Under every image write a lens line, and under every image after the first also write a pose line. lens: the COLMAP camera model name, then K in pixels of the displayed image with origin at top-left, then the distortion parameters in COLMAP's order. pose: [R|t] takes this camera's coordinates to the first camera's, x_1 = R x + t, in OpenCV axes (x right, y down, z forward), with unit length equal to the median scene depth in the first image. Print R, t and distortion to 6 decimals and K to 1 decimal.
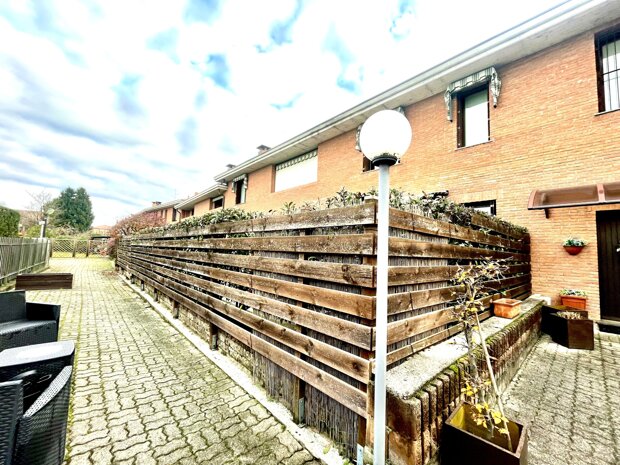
lens RADIAL K [[250.8, 0, 308.8], [0, 250.8, 232.1], [0, 0, 1]] dist [-0.003248, -0.000124]
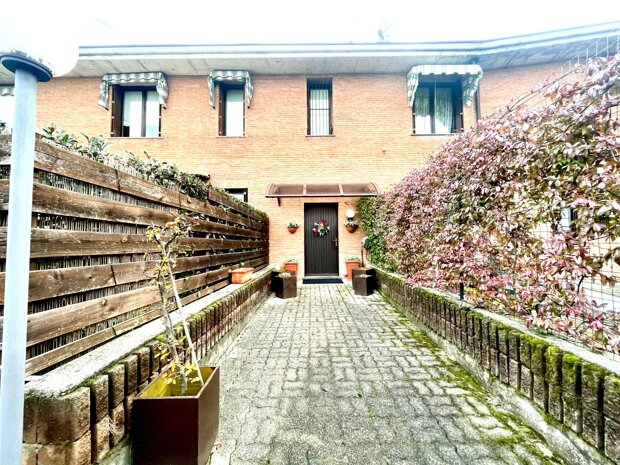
lens RADIAL K [[250.8, 0, 308.8], [0, 250.8, 232.1], [0, 0, 1]] dist [-0.003248, -0.000124]
pose [[0.674351, -0.009505, 0.738350, 0.120241], [-0.023924, 0.999111, 0.034712, 0.046046], [-0.738023, -0.041072, 0.673524, -0.015404]]
